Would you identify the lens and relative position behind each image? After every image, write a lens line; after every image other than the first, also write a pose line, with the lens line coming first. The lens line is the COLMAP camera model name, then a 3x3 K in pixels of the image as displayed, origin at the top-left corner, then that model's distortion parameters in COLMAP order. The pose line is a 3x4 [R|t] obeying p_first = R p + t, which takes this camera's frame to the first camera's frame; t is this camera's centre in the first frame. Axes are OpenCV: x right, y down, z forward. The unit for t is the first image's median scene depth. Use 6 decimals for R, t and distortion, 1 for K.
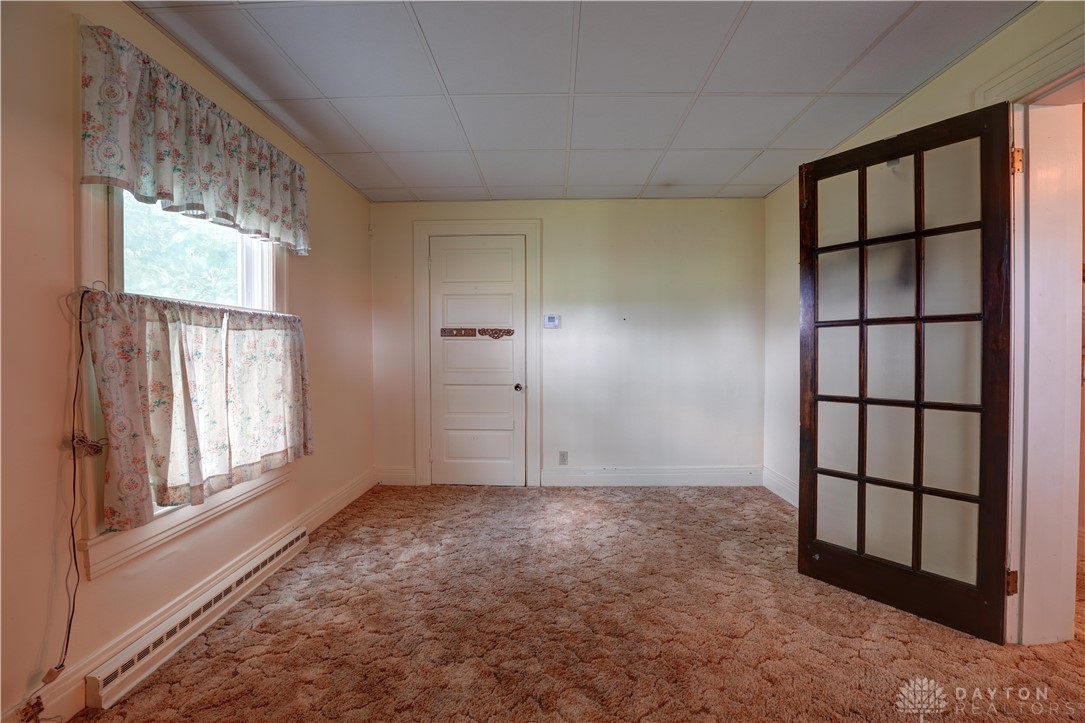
lens RADIAL K [[441.2, 0, 540.4], [0, 441.2, 358.4], [0, 0, 1]] dist [-0.031392, 0.003630]
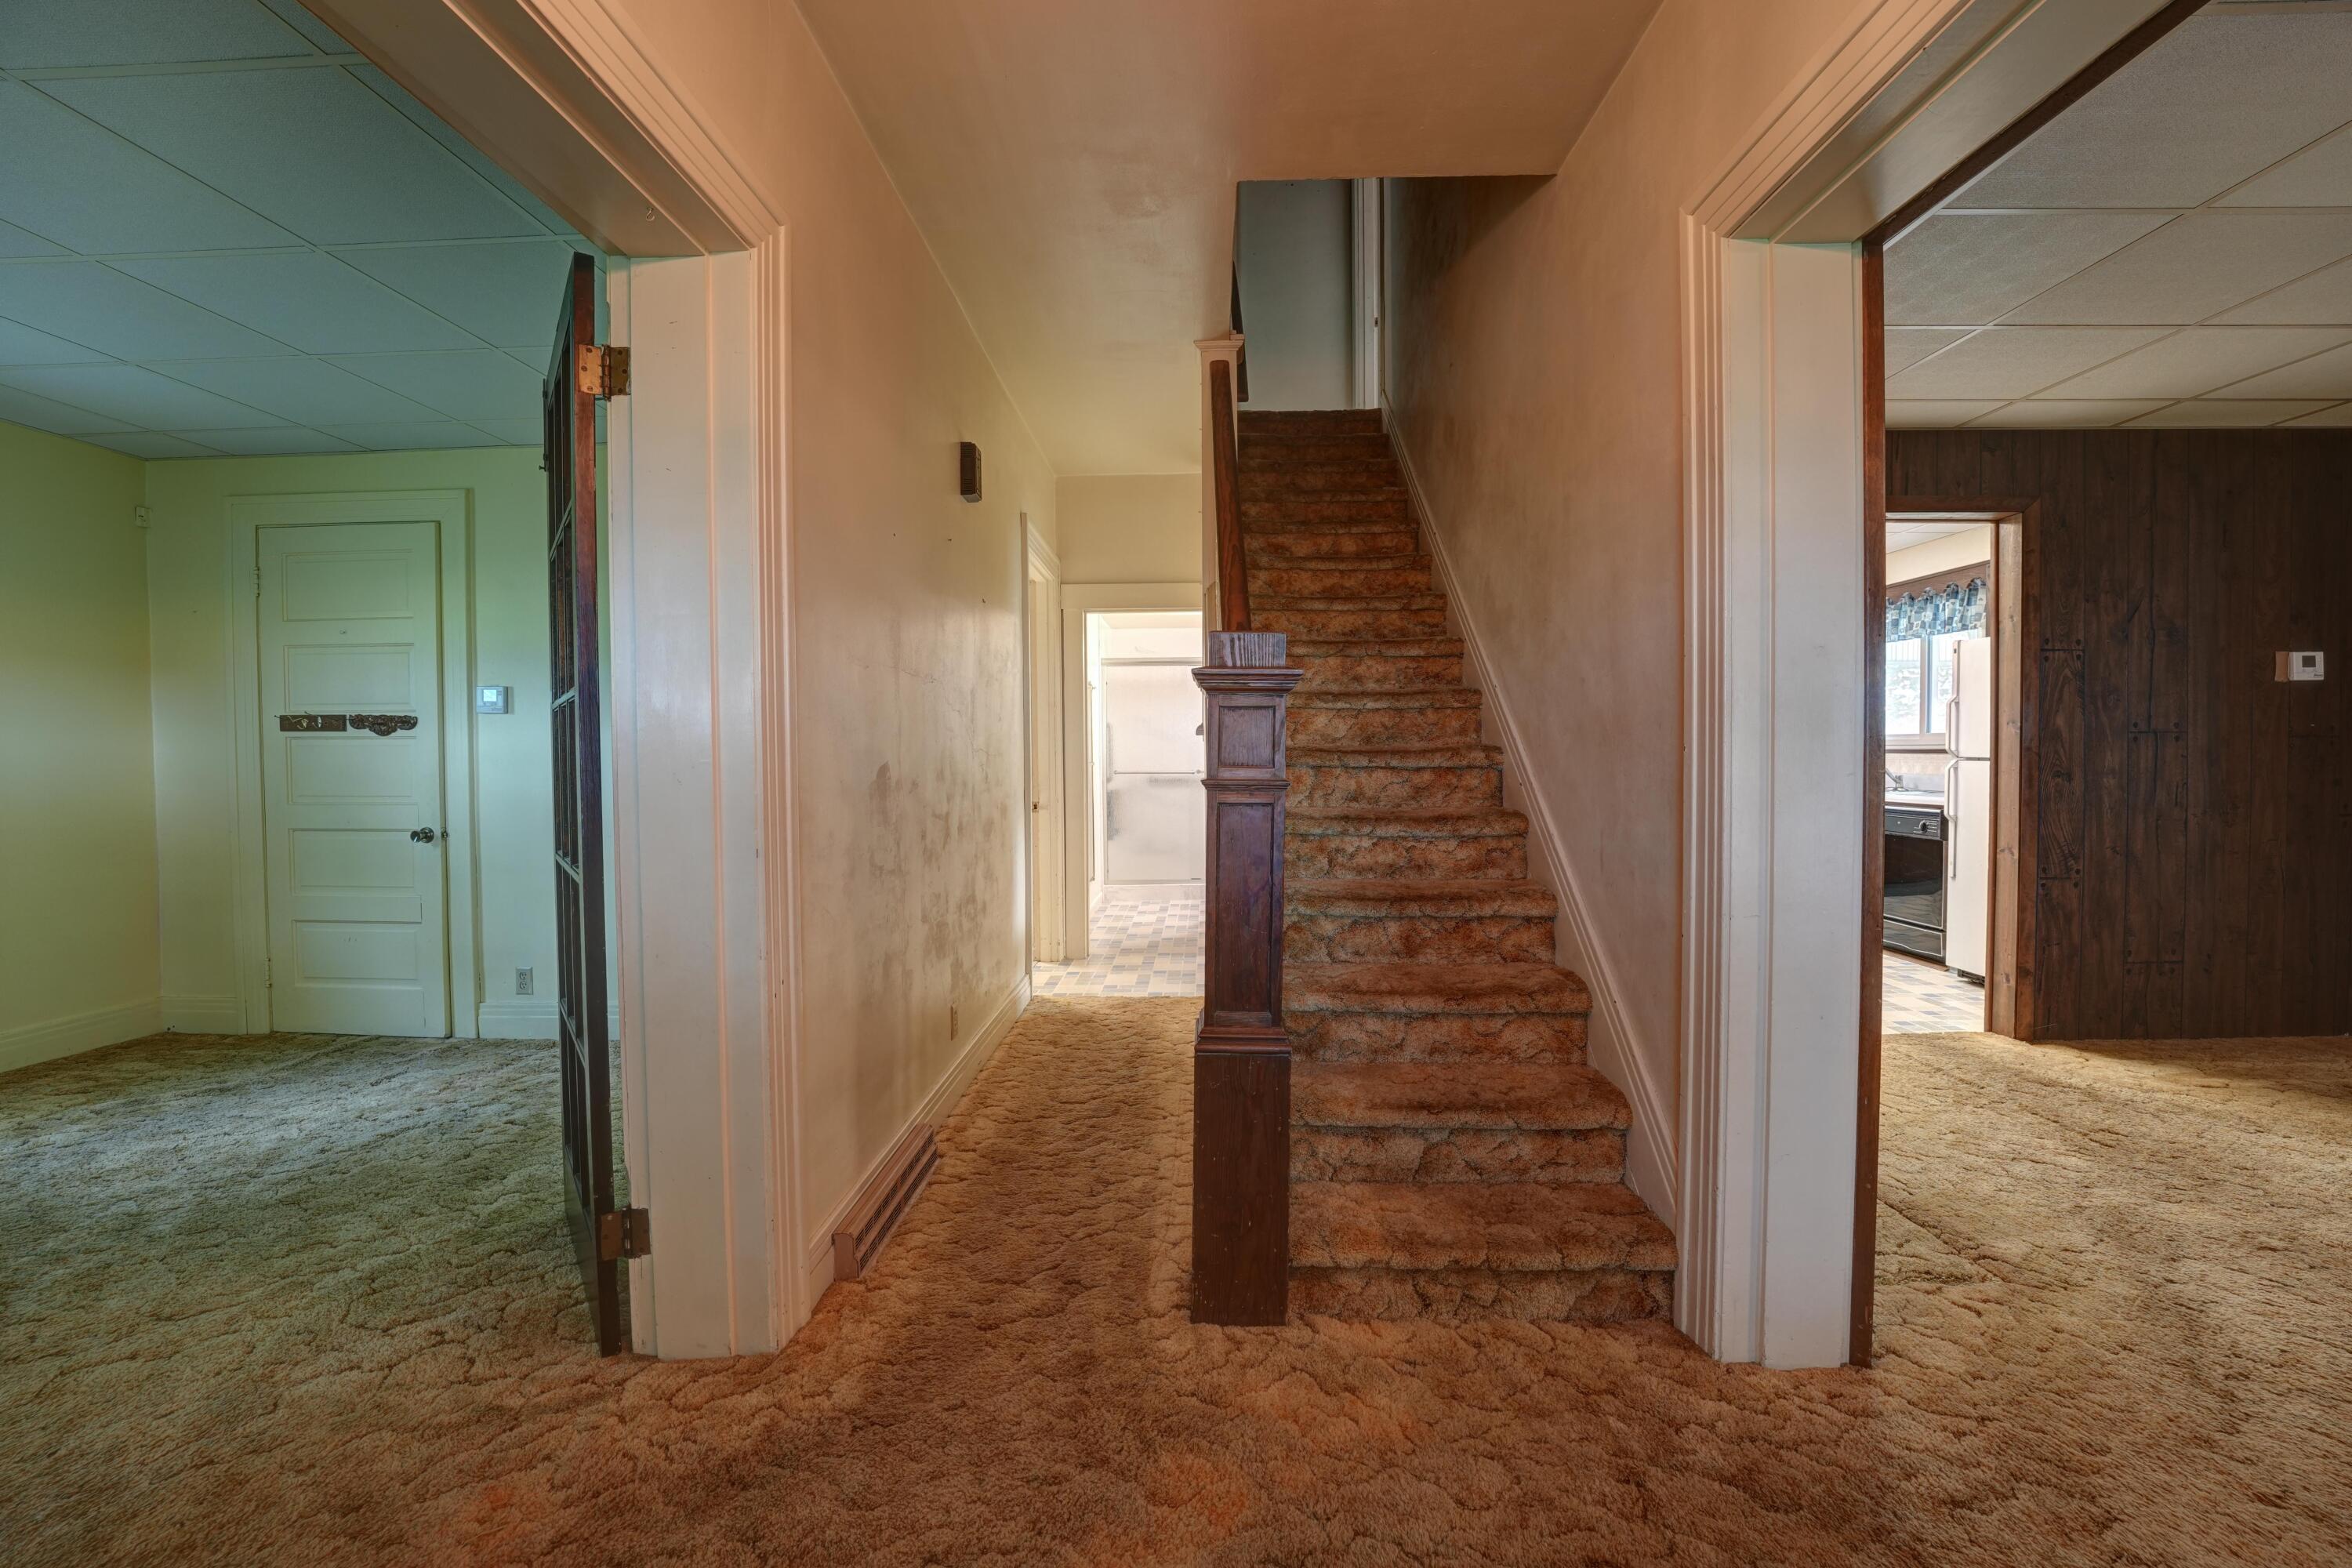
lens RADIAL K [[956.3, 0, 1175.3], [0, 956.3, 781.8], [0, 0, 1]] dist [-0.031392, 0.003630]
pose [[0.999998, 0.001523, 0.001445, 0.775482], [-0.001531, 0.999982, 0.005785, -0.000618], [-0.001436, -0.005788, 0.999982, -0.040492]]
